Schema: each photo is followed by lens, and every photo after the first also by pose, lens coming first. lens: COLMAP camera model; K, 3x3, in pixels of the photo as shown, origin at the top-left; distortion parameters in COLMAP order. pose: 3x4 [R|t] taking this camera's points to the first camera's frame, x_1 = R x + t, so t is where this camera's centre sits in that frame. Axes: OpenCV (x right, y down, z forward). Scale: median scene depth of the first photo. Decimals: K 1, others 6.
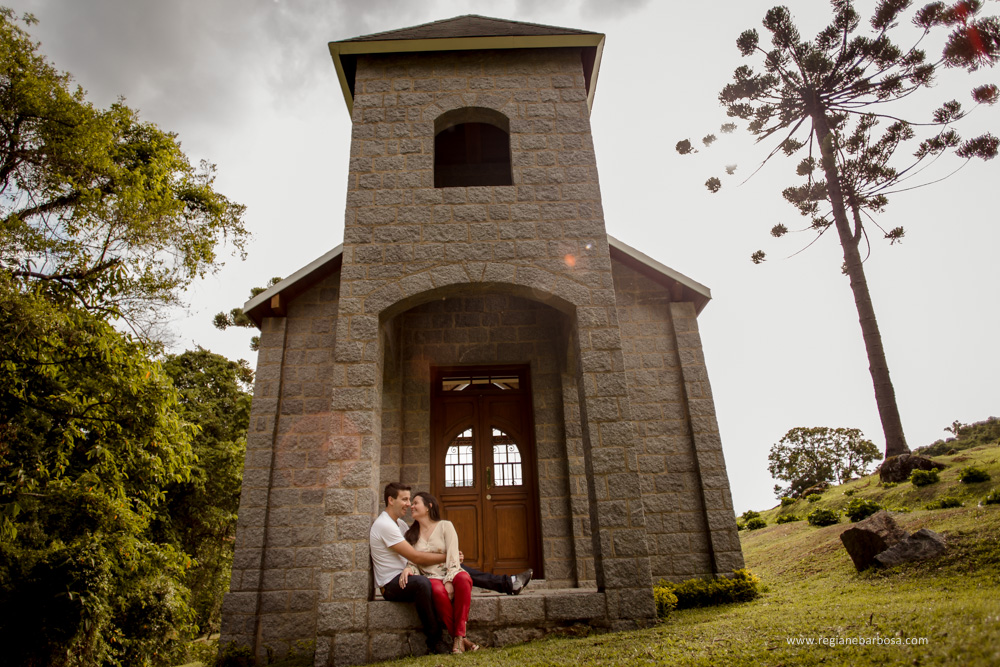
lens RADIAL K [[599.9, 0, 500.0], [0, 599.9, 333.5], [0, 0, 1]] dist [-0.000607, 0.000063]
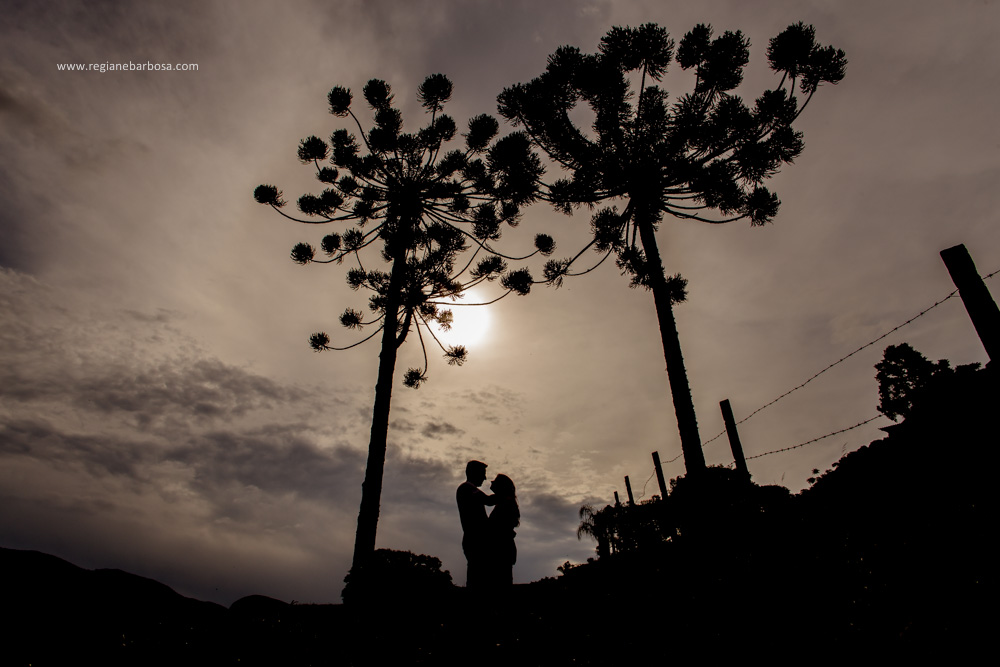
lens RADIAL K [[599.9, 0, 500.0], [0, 599.9, 333.5], [0, 0, 1]] dist [-0.000607, 0.000063]
pose [[0.857165, 0.274584, 0.435744, 0.308431], [-0.197425, 0.956579, -0.214428, -0.003437], [-0.475702, 0.097773, 0.874156, 0.124083]]
